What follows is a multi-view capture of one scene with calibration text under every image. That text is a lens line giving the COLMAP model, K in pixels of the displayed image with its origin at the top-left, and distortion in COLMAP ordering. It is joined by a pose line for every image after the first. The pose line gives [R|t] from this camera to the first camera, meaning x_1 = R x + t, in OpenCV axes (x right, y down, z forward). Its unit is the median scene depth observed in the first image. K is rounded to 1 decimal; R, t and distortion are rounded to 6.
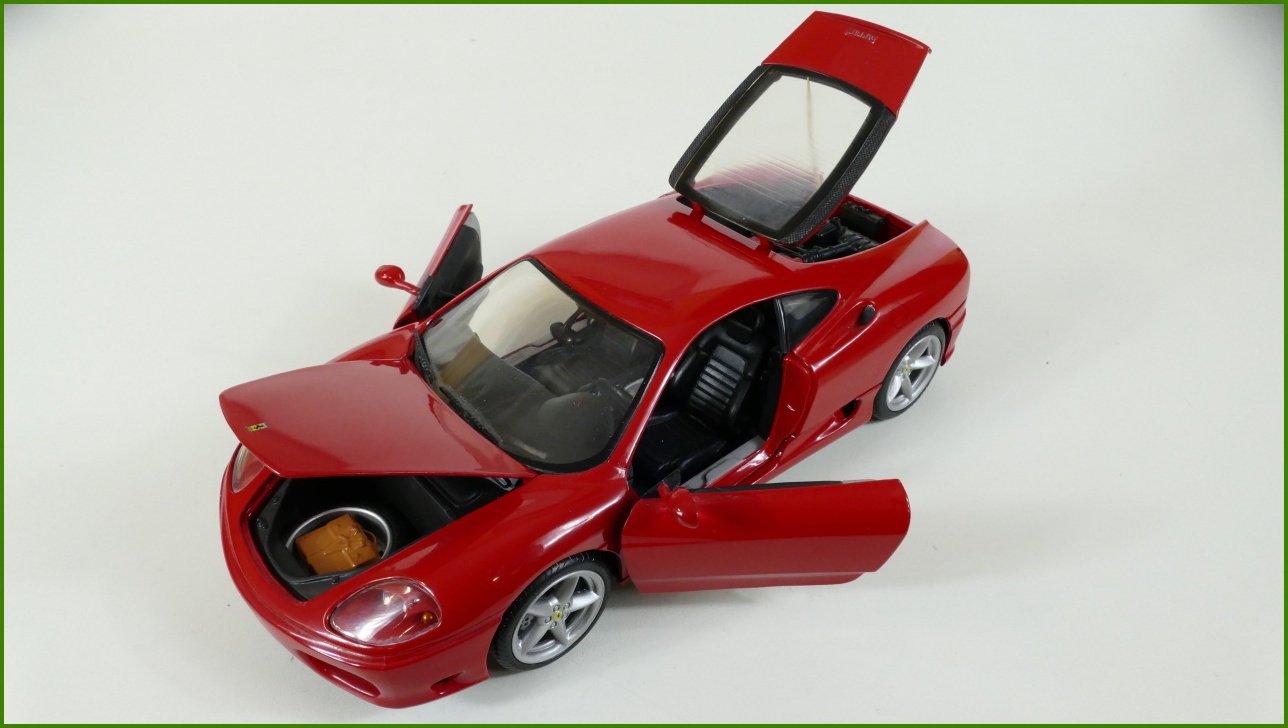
lens RADIAL K [[961.5, 0, 644.0], [0, 961.5, 364.0], [0, 0, 1]] dist [-0.006112, 0.000716]
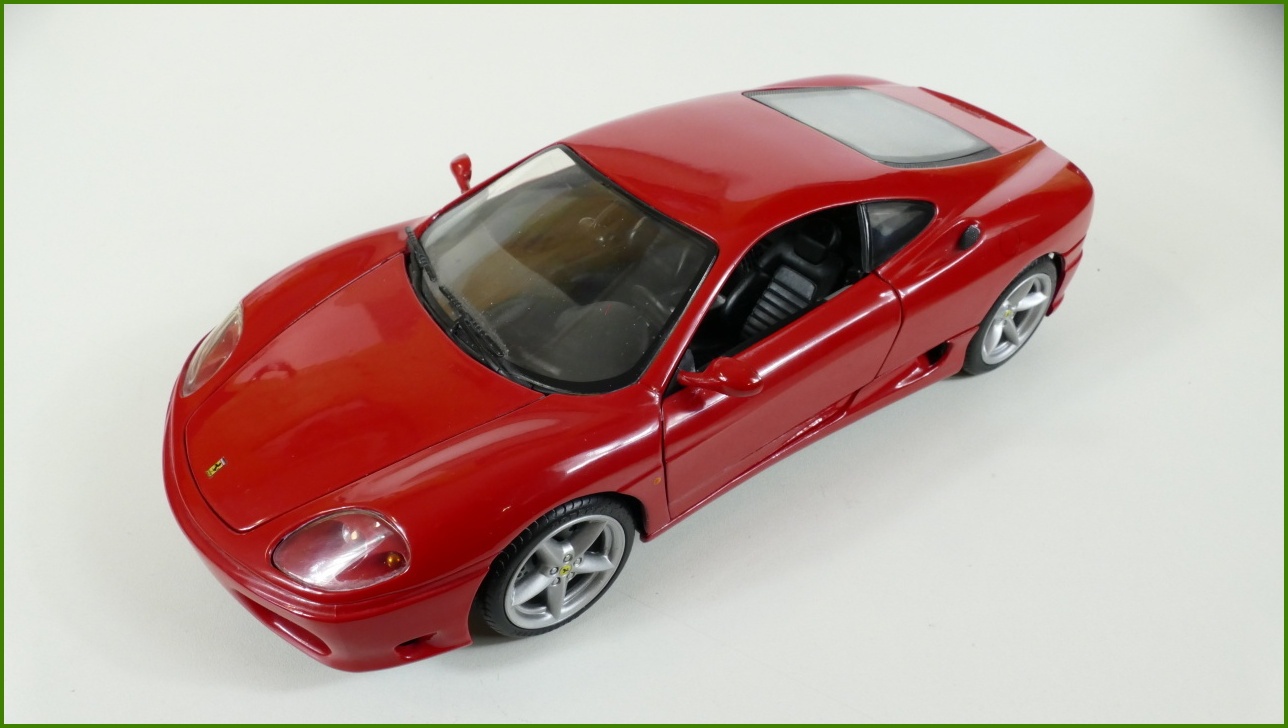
lens RADIAL K [[979.3, 0, 644.0], [0, 979.3, 364.0], [0, 0, 1]] dist [0.008743, 0.001683]
pose [[0.996864, 0.066480, -0.042933, 0.001015], [-0.065497, 0.997566, 0.023908, 0.055940], [0.044418, -0.021021, 0.998792, 0.166521]]
